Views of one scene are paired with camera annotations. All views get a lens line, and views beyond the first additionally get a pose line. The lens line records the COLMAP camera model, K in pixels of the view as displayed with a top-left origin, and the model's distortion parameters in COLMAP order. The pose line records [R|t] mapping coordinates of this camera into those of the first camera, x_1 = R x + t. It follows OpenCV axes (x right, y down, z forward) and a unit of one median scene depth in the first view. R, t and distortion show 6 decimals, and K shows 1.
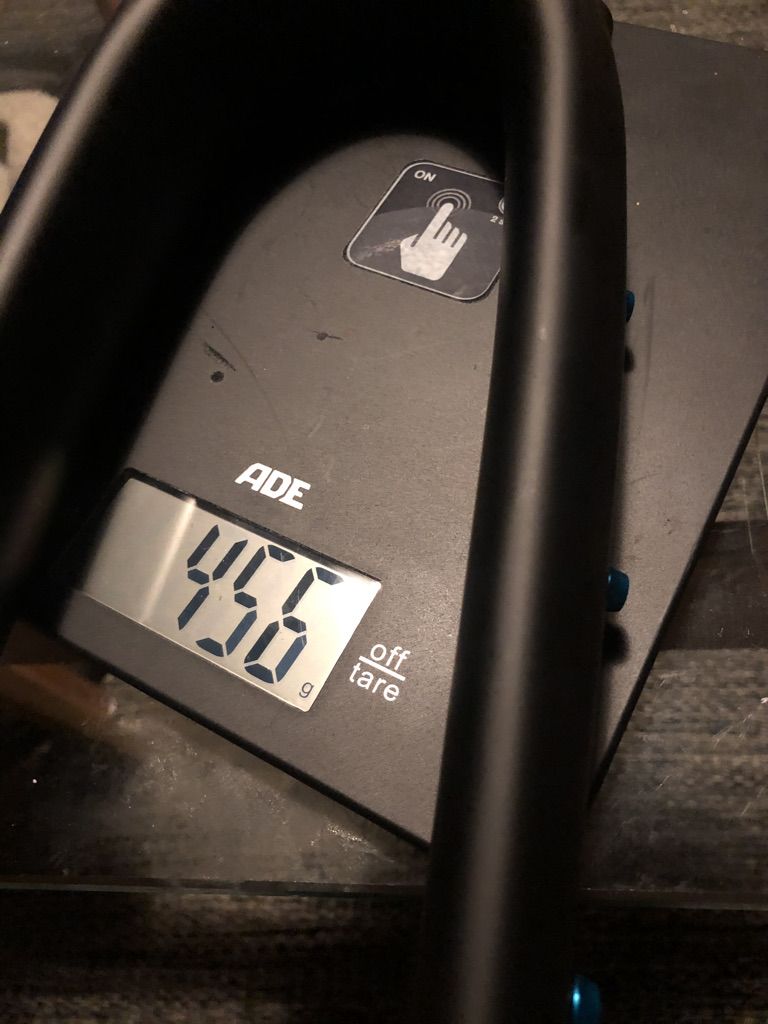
lens RADIAL K [[836.9, 0, 383.6], [0, 836.9, 513.5], [0, 0, 1]] dist [-0.006249, -0.000885]
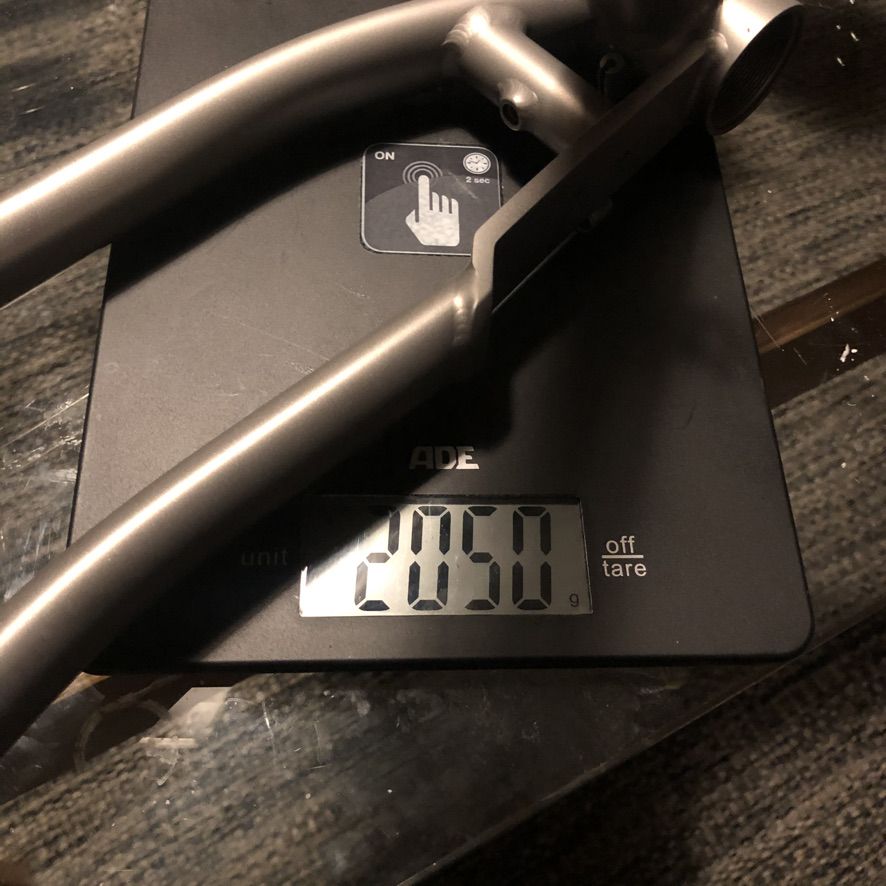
lens RADIAL K [[936.7, 0, 442.8], [0, 936.7, 442.2], [0, 0, 1]] dist [0.060958, 0.000000]
pose [[0.840984, -0.356992, 0.406574, -0.633138], [0.354414, 0.931254, 0.084594, -0.160872], [-0.408823, 0.072953, 0.909693, -0.151115]]
